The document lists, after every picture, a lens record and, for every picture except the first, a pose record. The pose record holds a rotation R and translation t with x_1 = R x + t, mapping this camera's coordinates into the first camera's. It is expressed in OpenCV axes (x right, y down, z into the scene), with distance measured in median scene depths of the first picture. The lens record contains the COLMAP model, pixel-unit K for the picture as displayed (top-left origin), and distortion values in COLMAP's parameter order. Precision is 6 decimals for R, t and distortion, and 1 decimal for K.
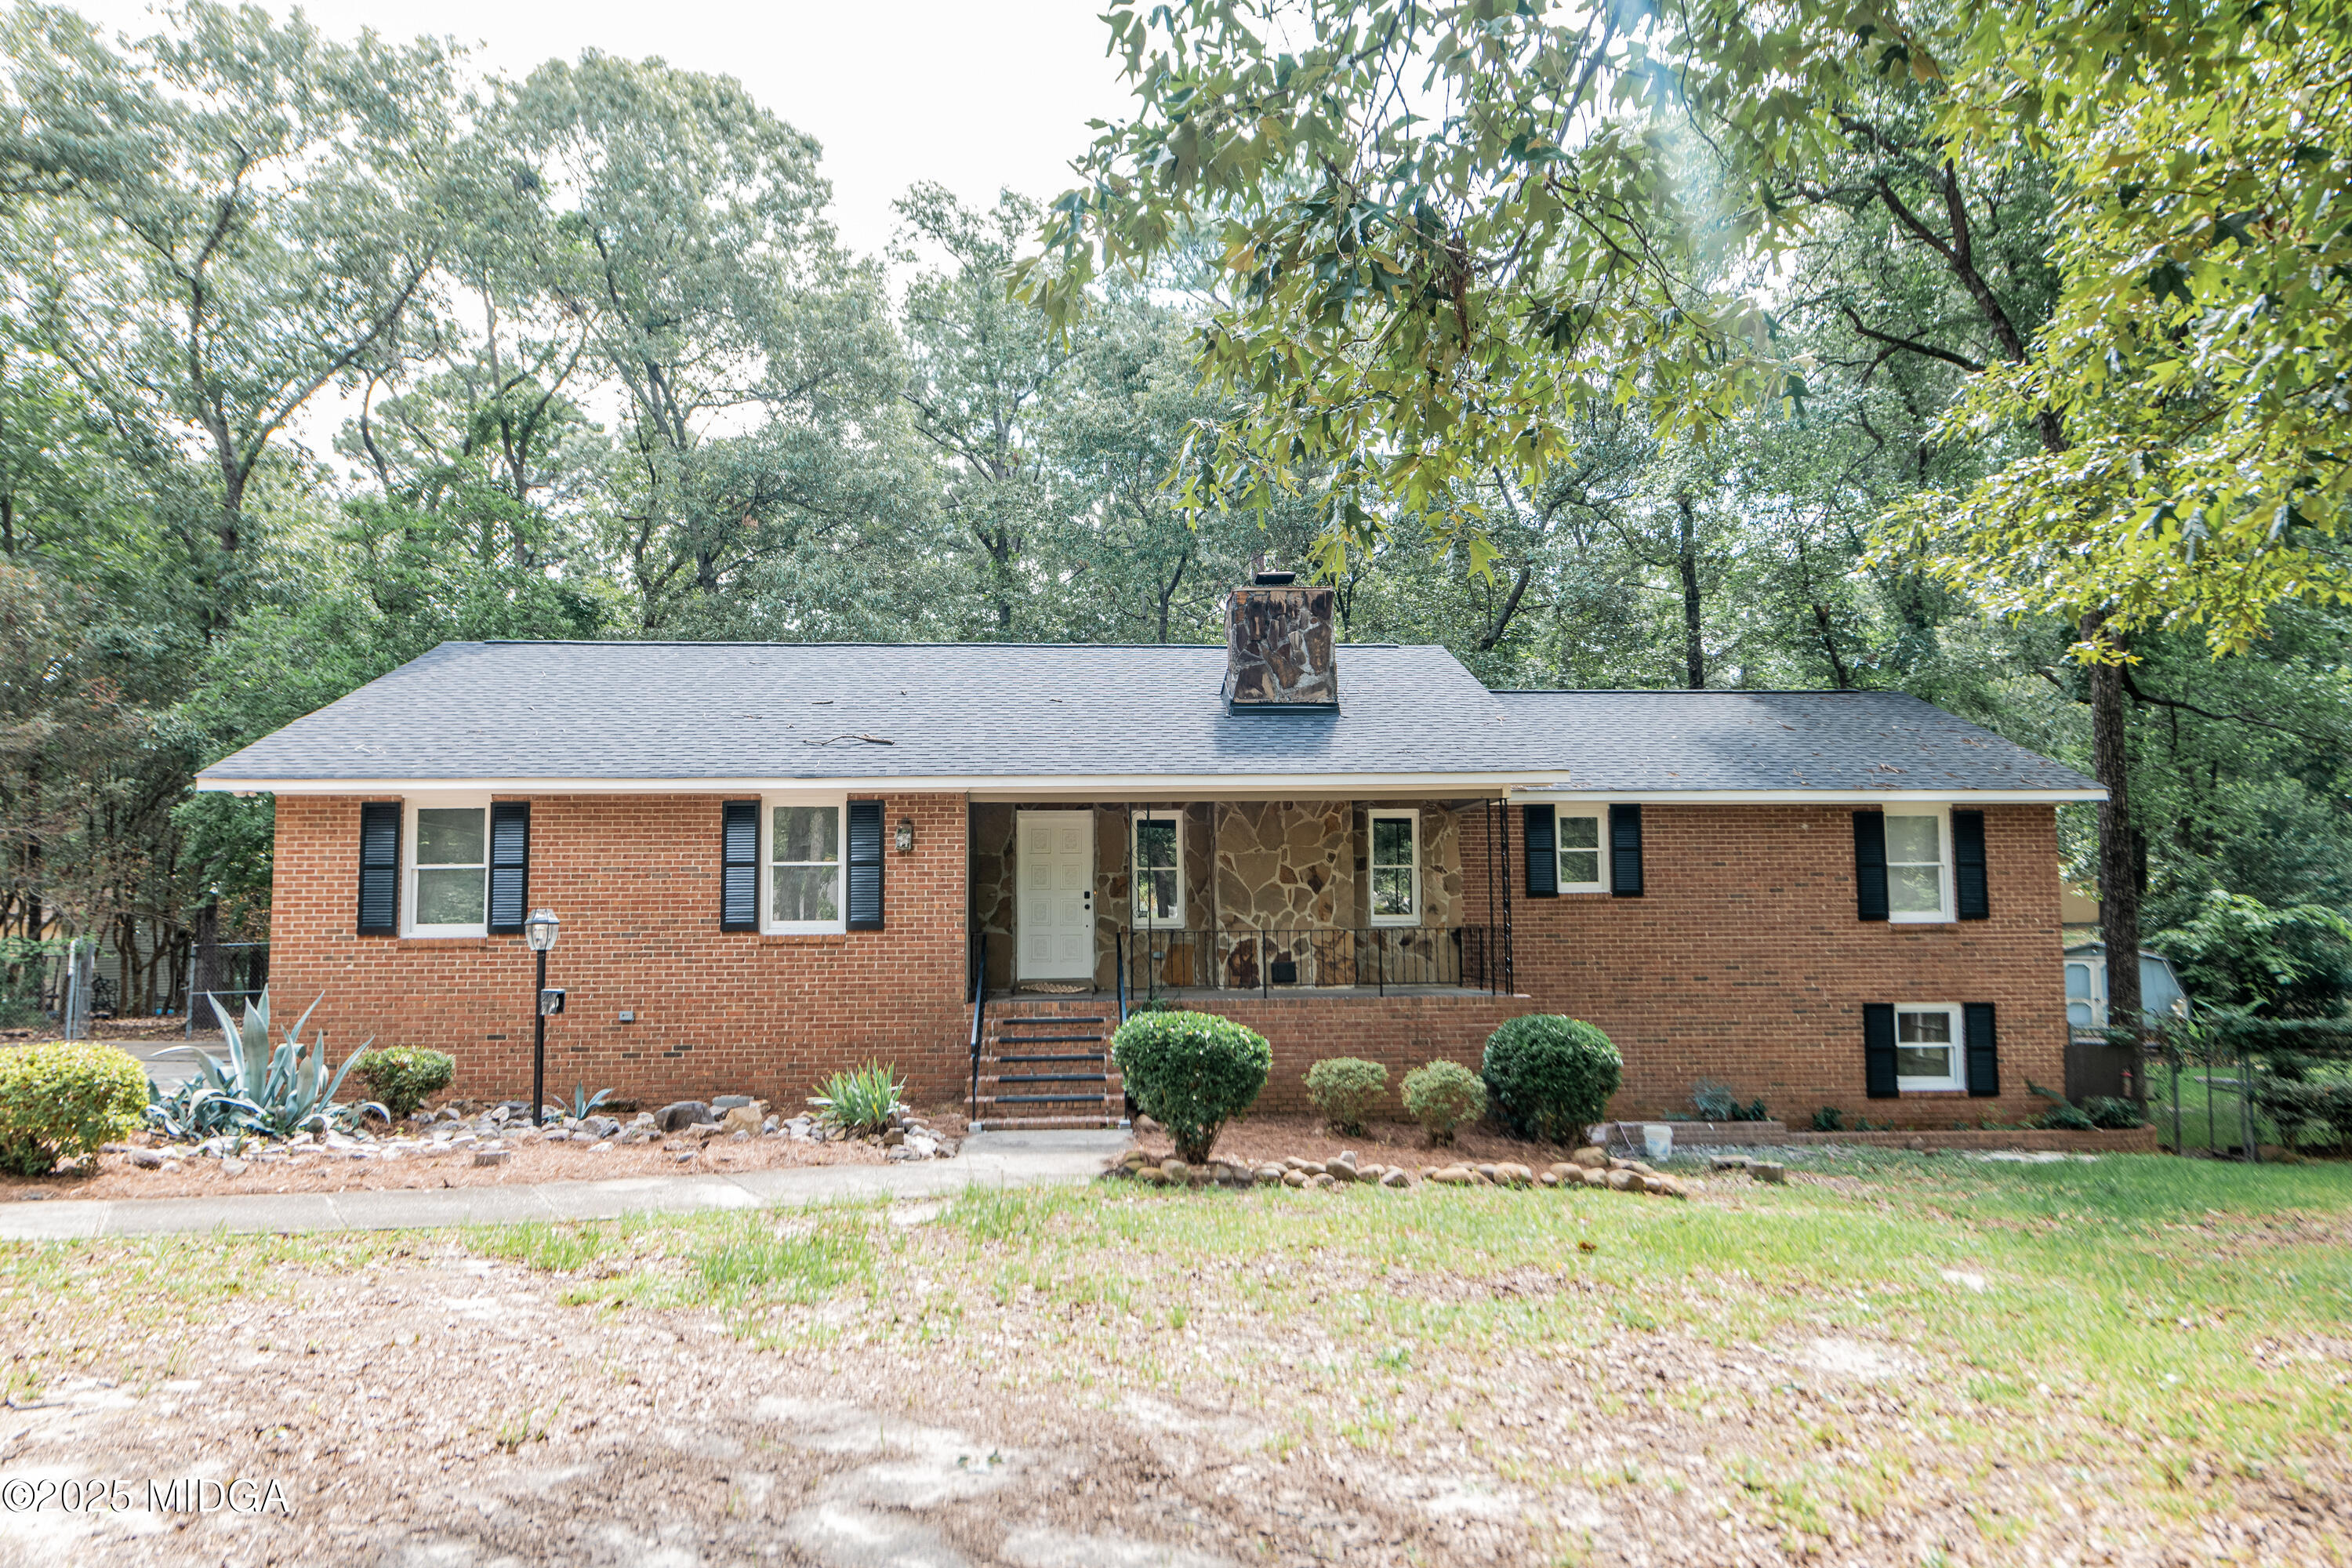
lens RADIAL K [[1473.9, 0, 1185.7], [0, 1473.9, 816.7], [0, 0, 1]] dist [0.023369, -0.004174]
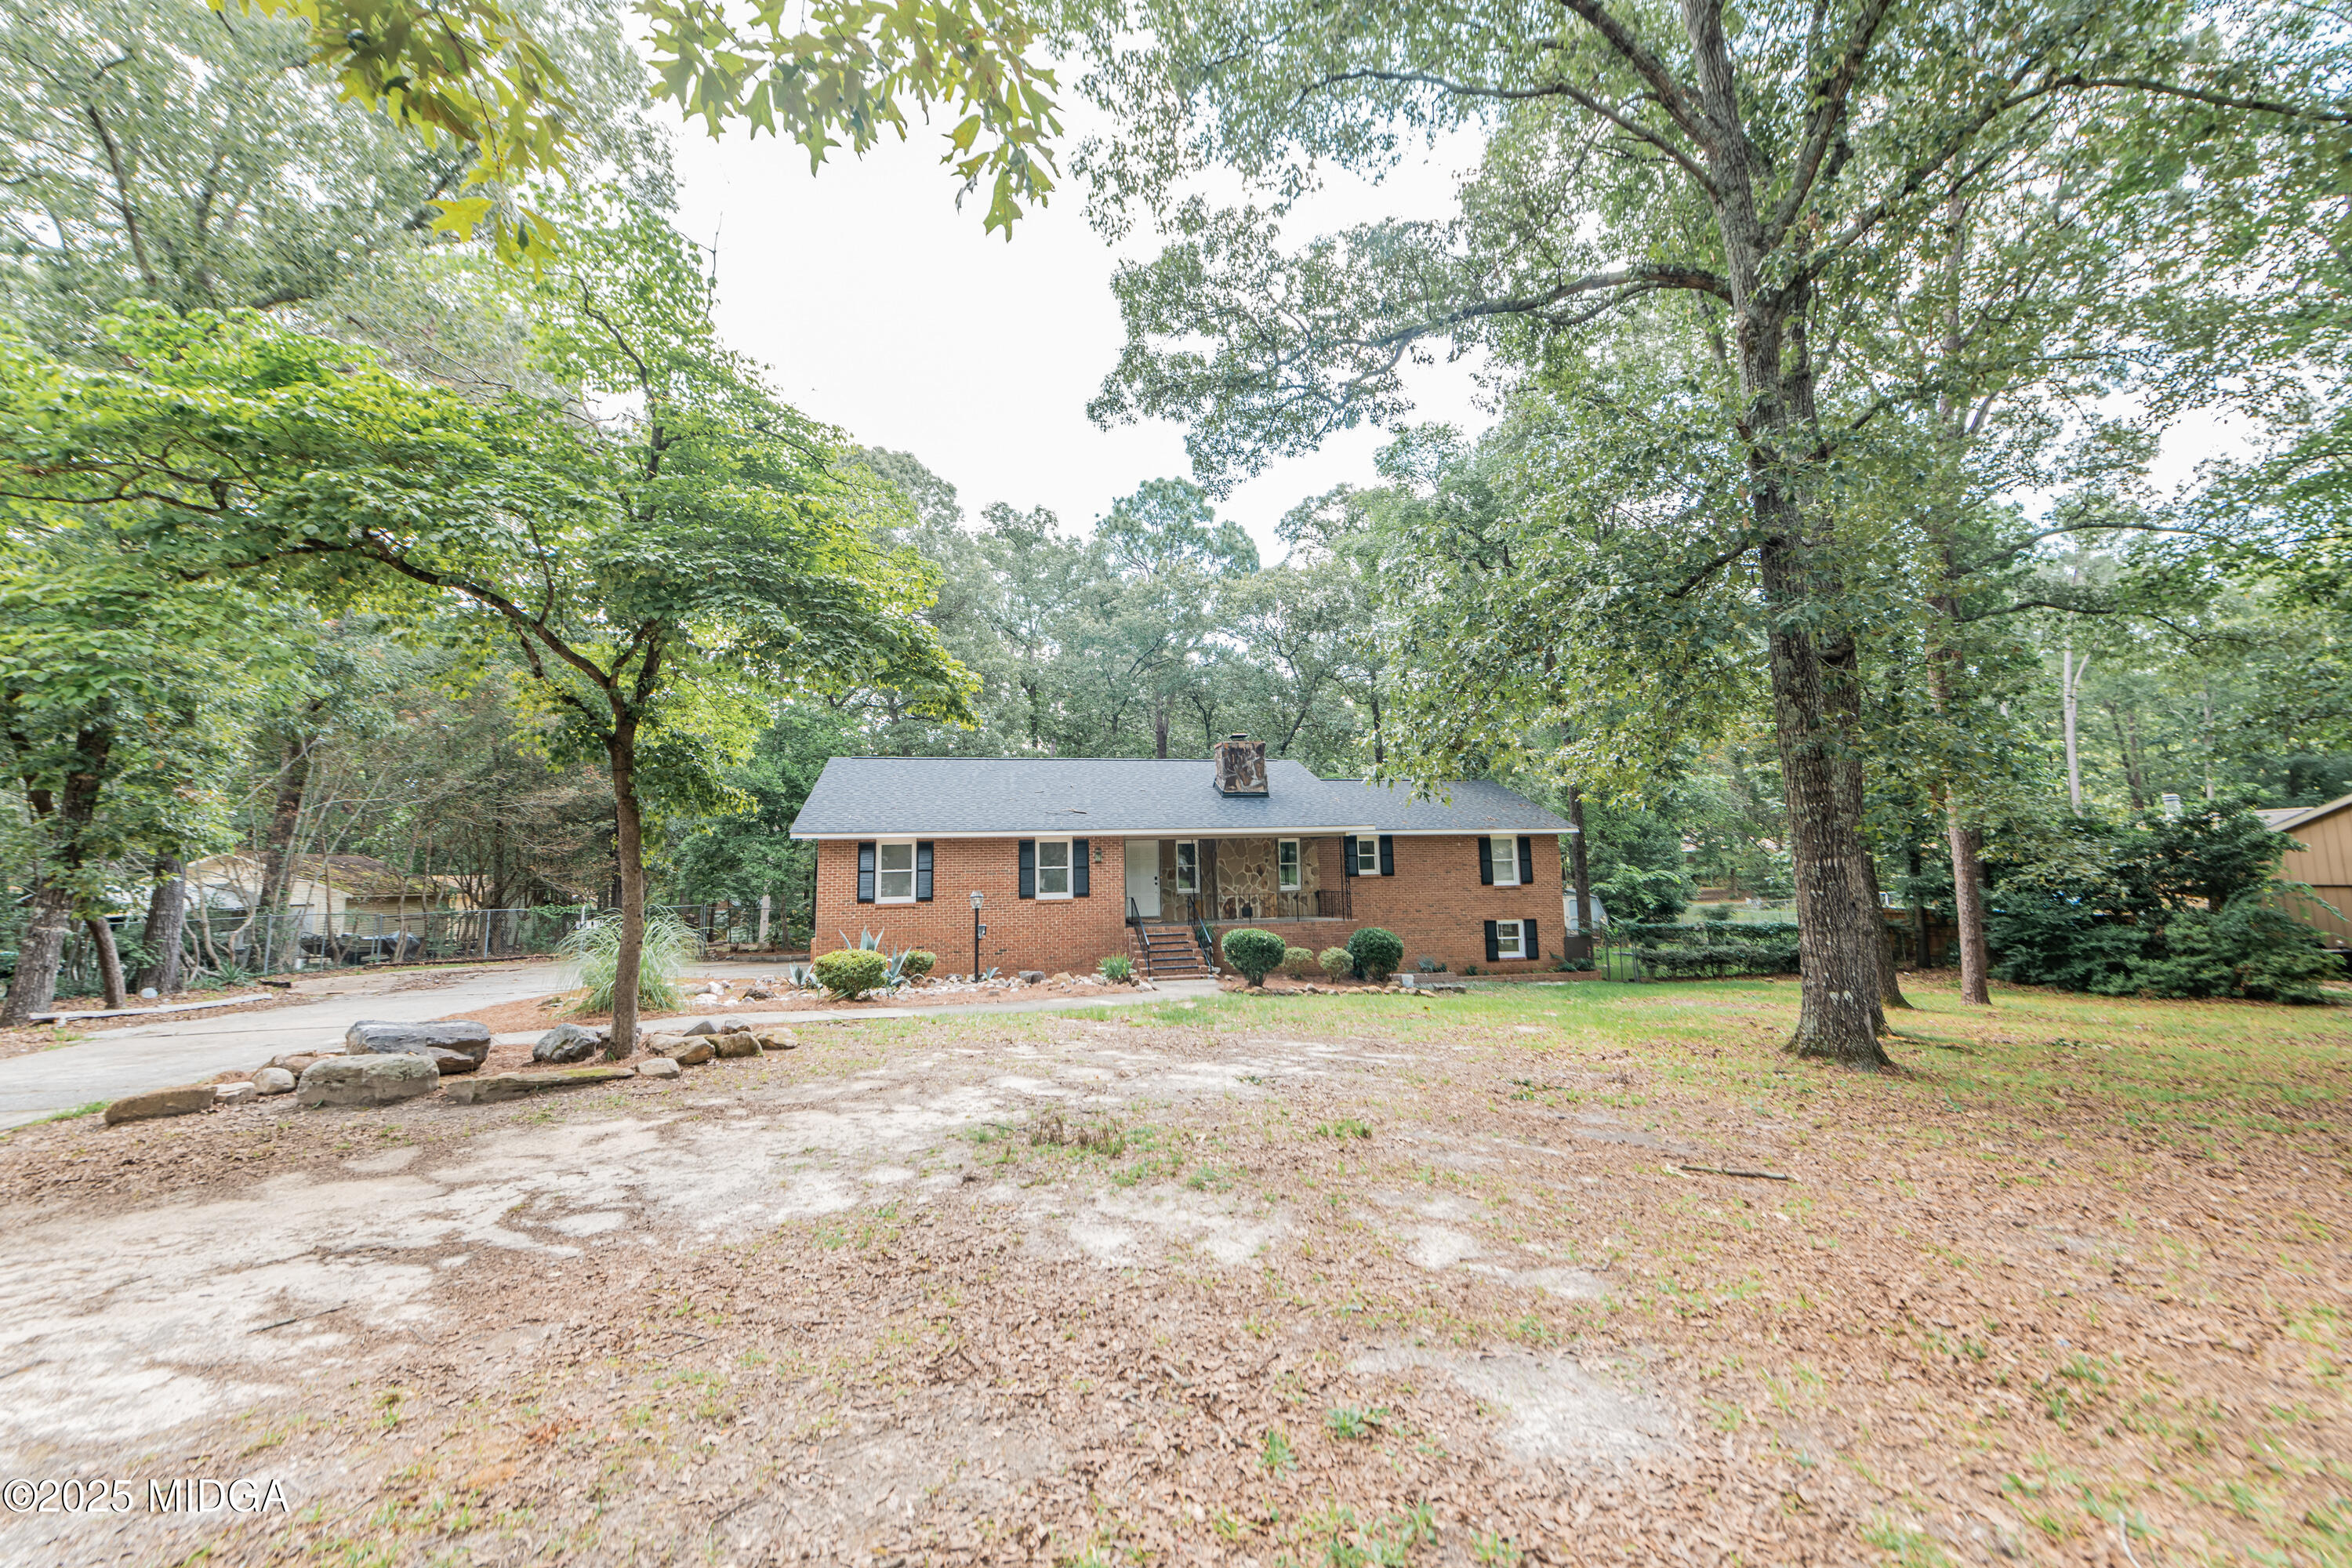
lens RADIAL K [[923.7, 0, 1165.6], [0, 923.7, 768.8], [0, 0, 1]] dist [0.012306, -0.003489]
pose [[0.988647, 0.004246, 0.150194, -0.260600], [0.003008, 0.998841, -0.048037, -0.044264], [-0.150224, 0.047943, 0.987489, -0.376611]]
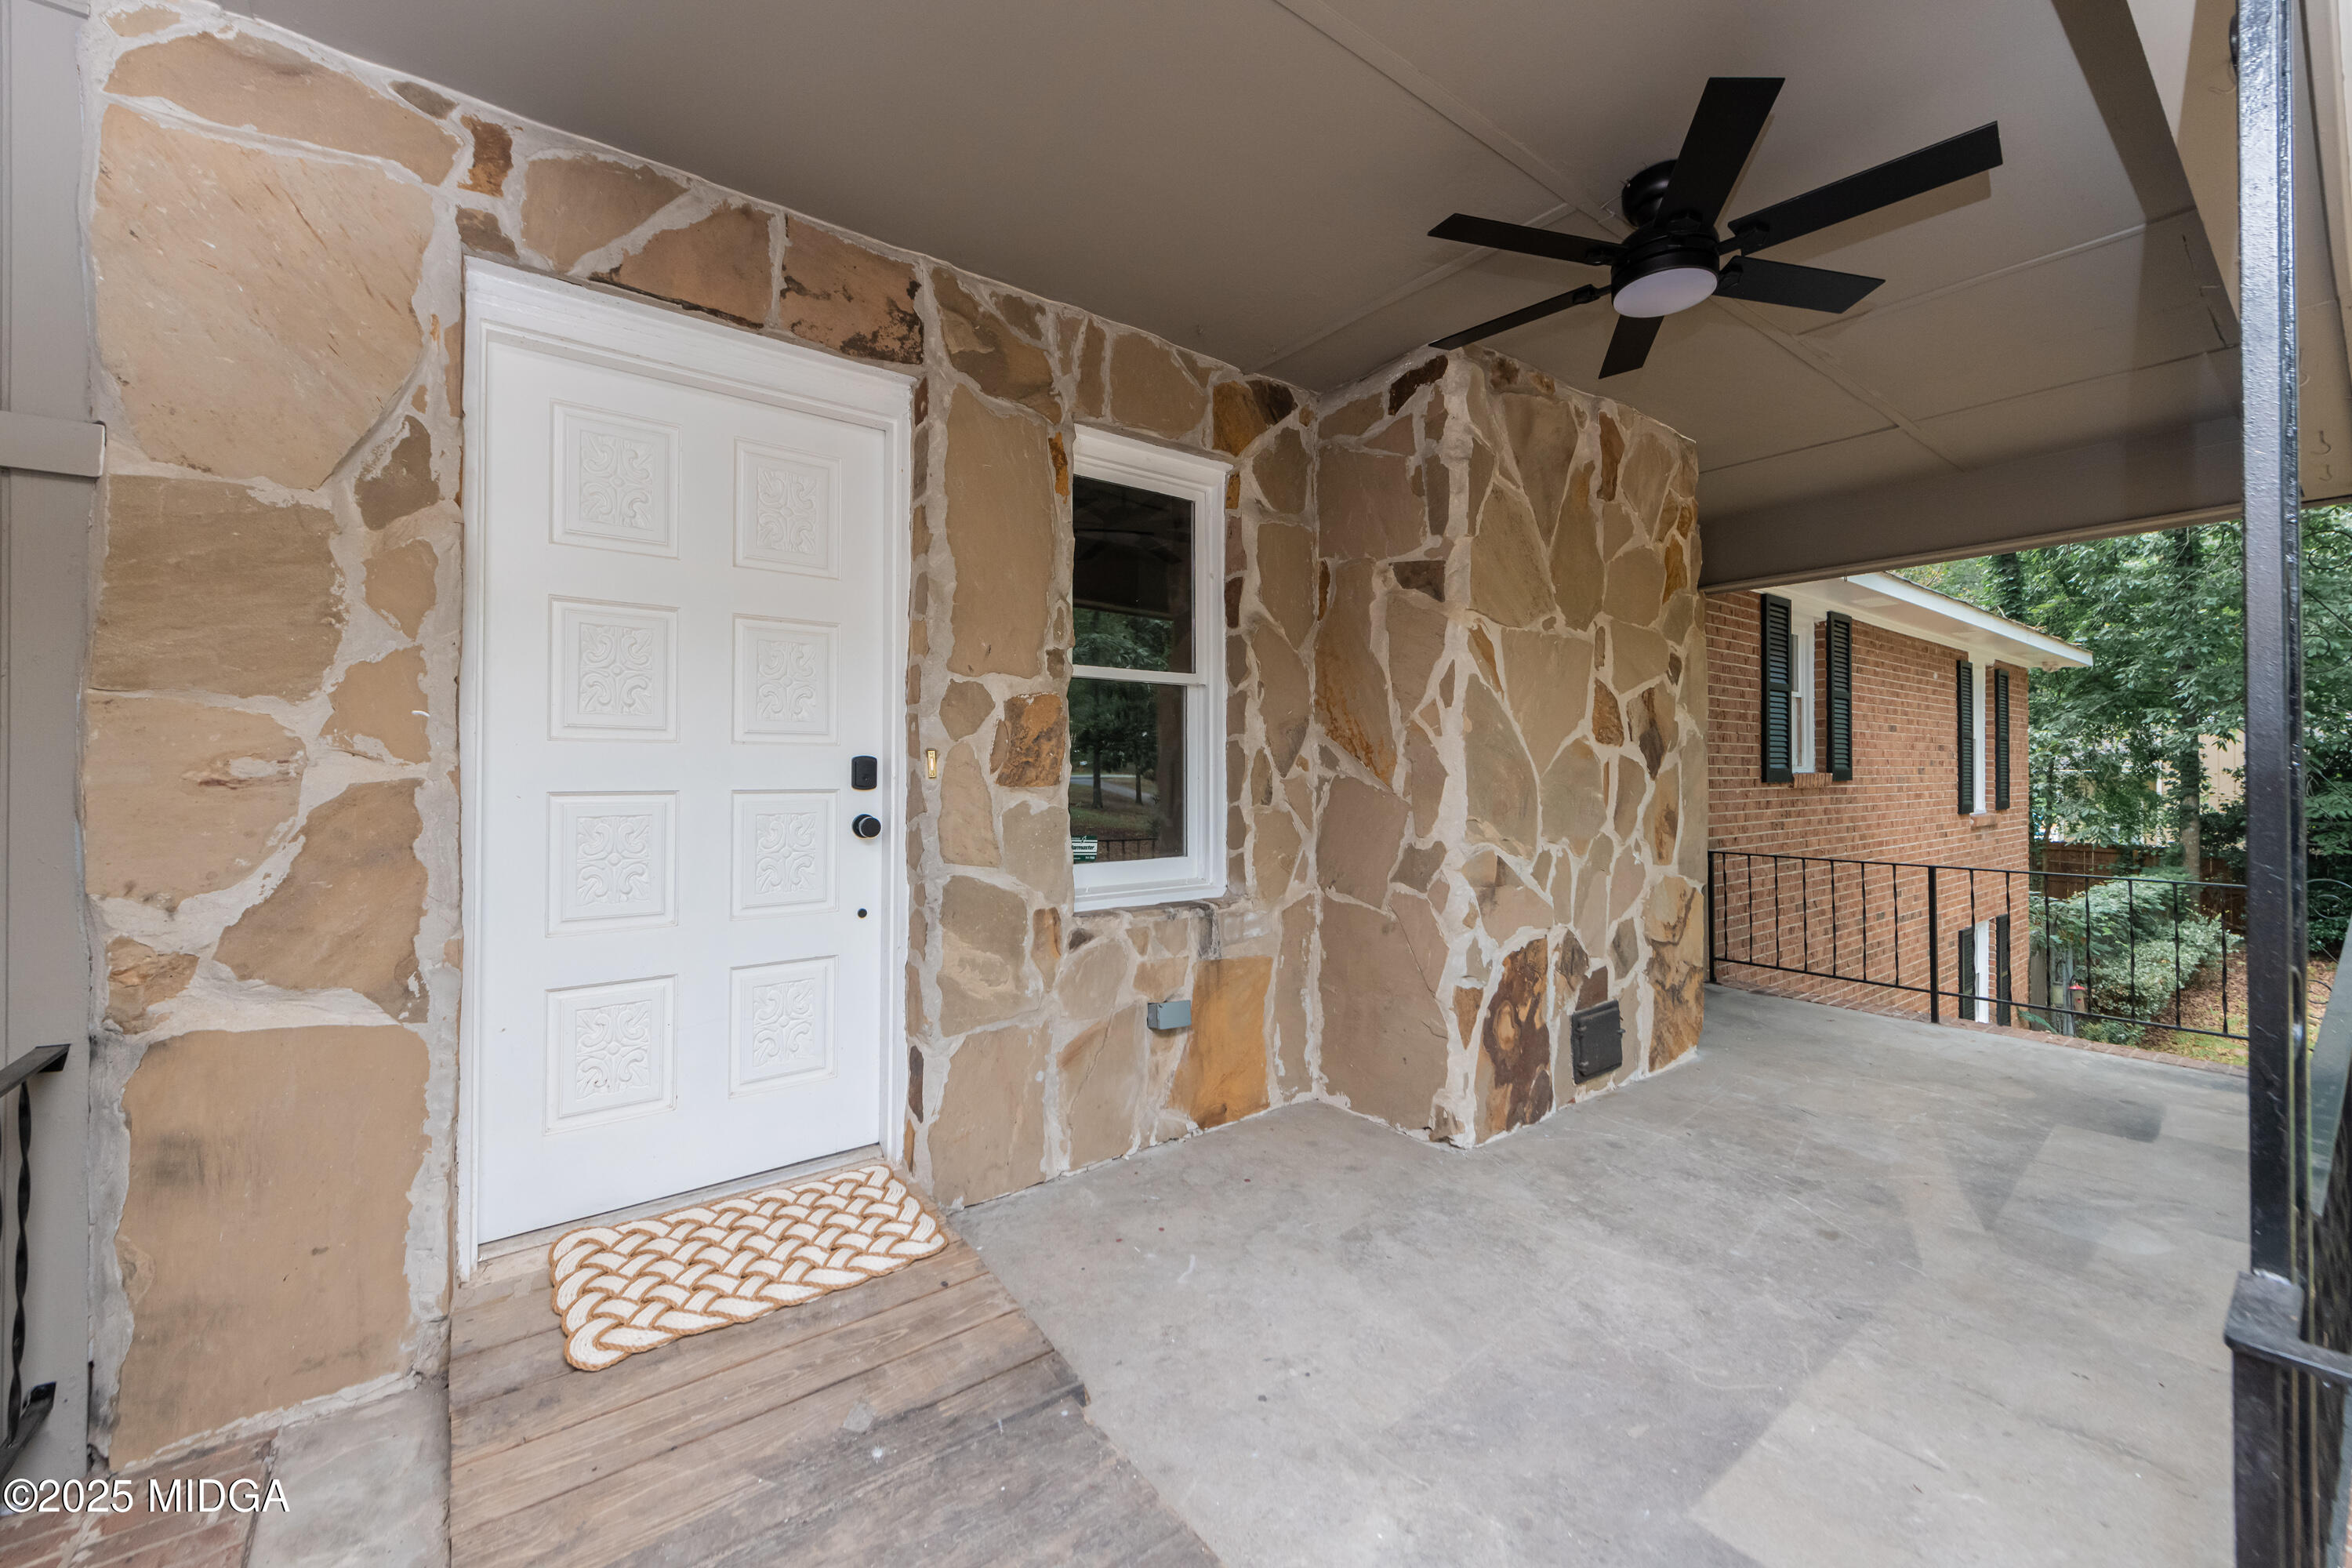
lens RADIAL K [[923.7, 0, 1170.0], [0, 923.7, 772.7], [0, 0, 1]] dist [0.012306, -0.003489]
pose [[0.831563, 0.008685, 0.555362, -0.105908], [-0.047927, 0.997270, 0.056167, 0.043378], [-0.553359, -0.073323, 0.829710, 0.862512]]
